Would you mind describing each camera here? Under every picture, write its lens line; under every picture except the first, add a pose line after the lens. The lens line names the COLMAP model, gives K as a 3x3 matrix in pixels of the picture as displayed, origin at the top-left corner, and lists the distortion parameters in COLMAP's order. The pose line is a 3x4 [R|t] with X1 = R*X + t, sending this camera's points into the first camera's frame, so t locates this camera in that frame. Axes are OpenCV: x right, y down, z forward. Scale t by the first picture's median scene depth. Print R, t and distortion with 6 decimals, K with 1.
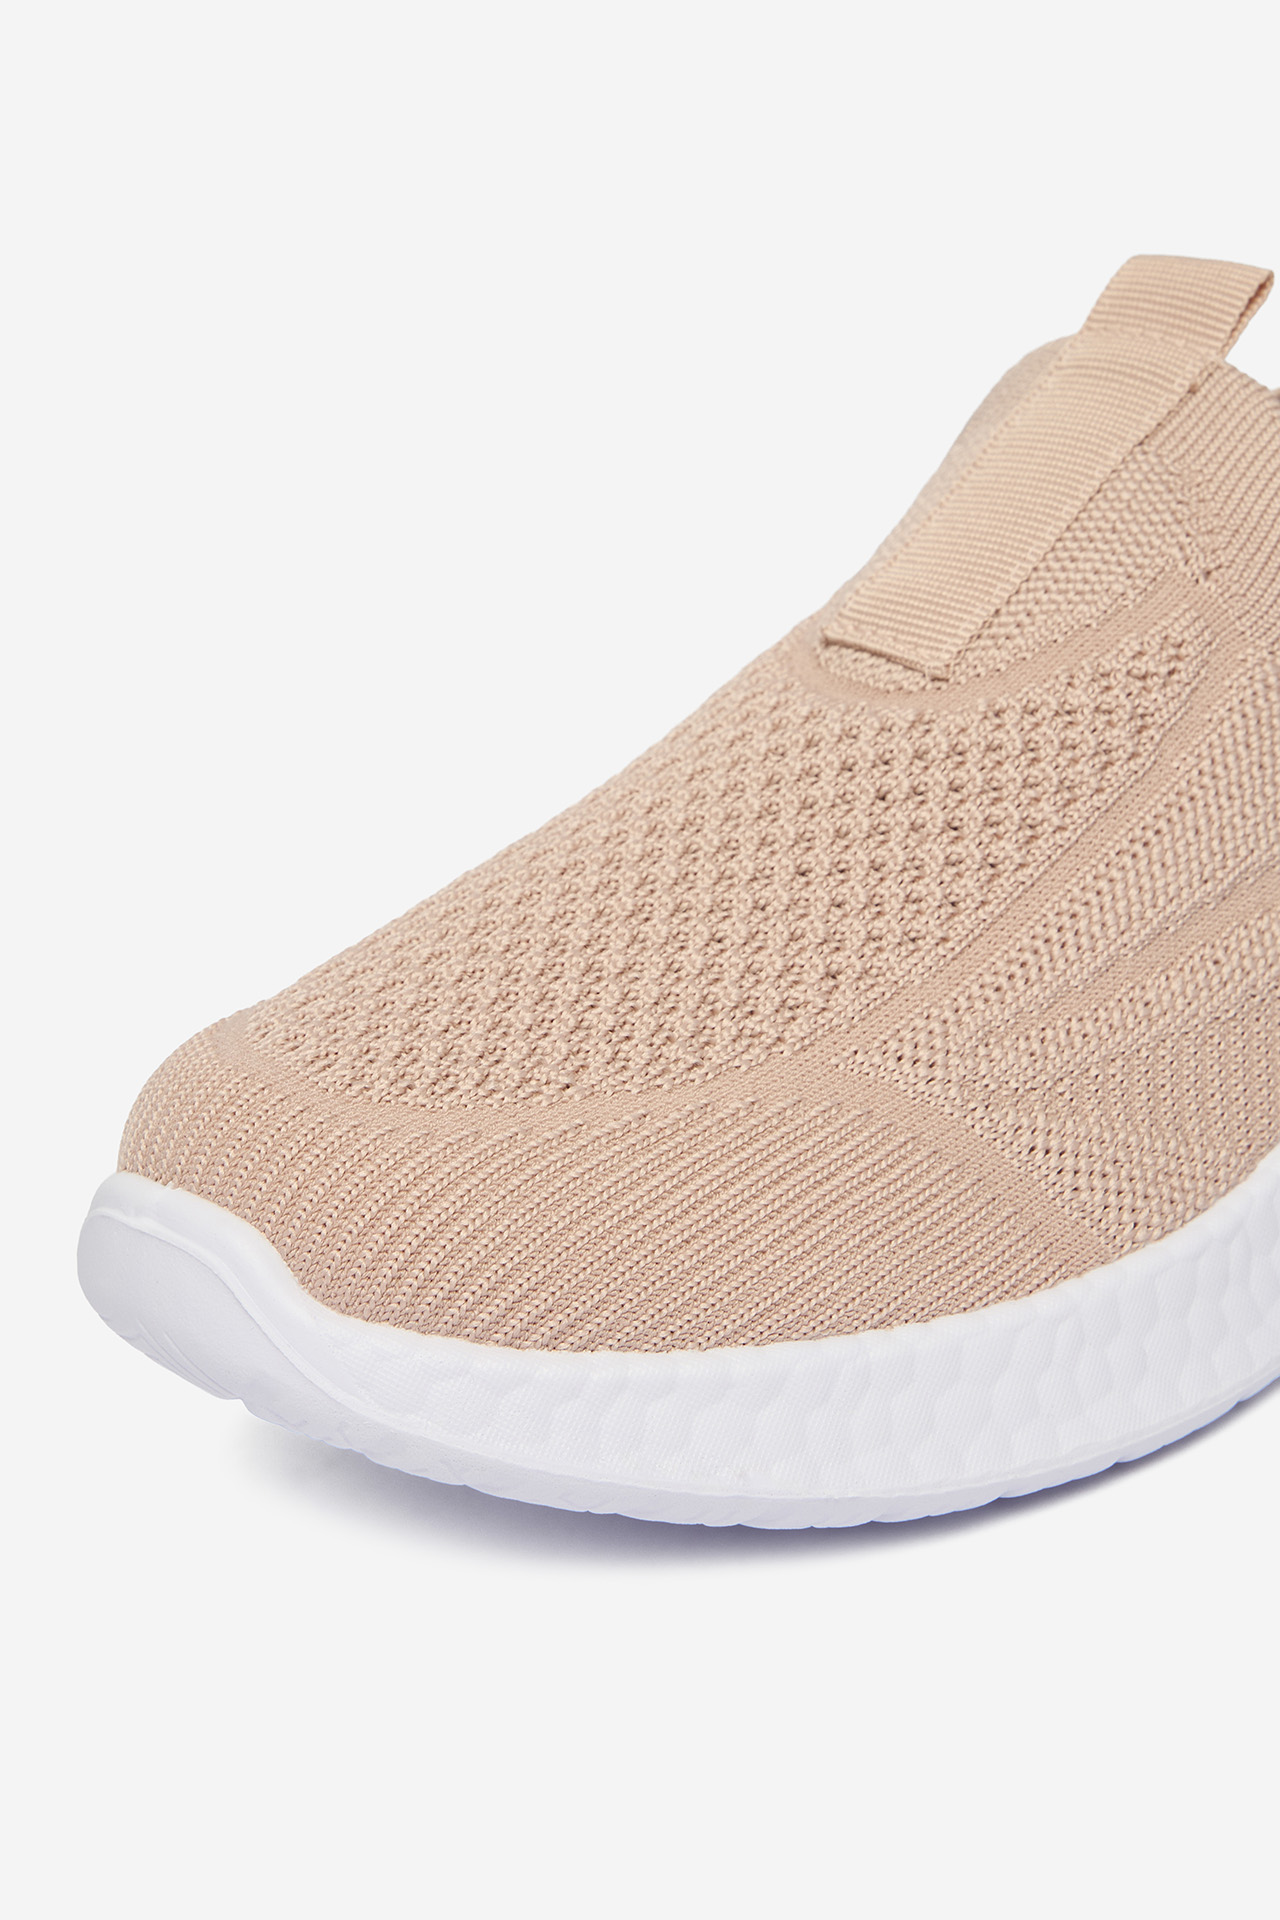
lens RADIAL K [[4991.0, 0, 640.0], [0, 4991.0, 960.0], [0, 0, 1]] dist [-0.021101, 1.111639]
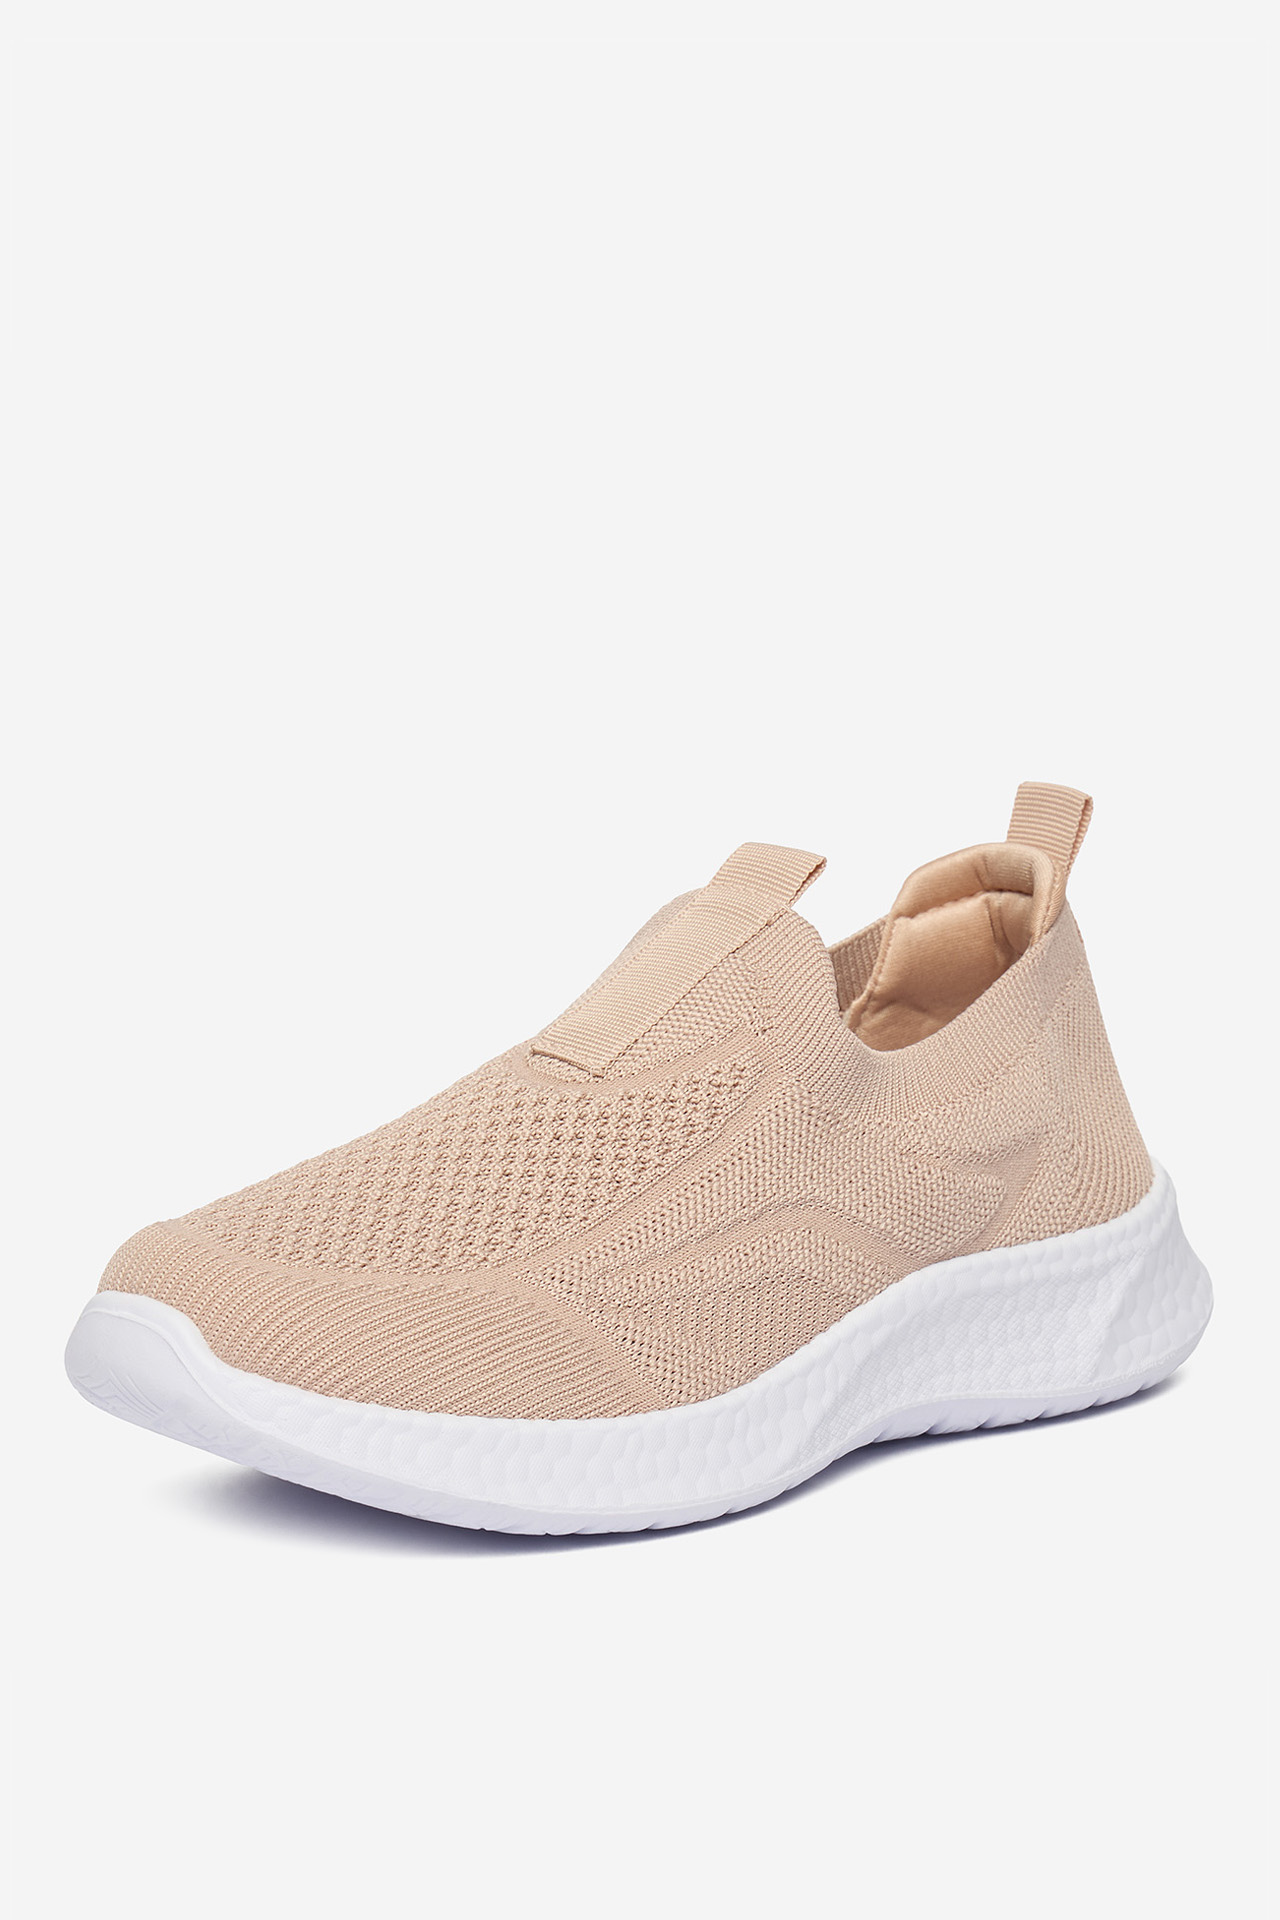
lens RADIAL K [[5775.9, 0, 640.0], [0, 5775.9, 960.0], [0, 0, 1]] dist [1.450533, 0.248655]
pose [[0.994641, 0.091540, 0.048055, -0.024062], [-0.085054, 0.988751, -0.123031, 0.149721], [-0.058777, 0.118284, 0.991239, -0.976720]]
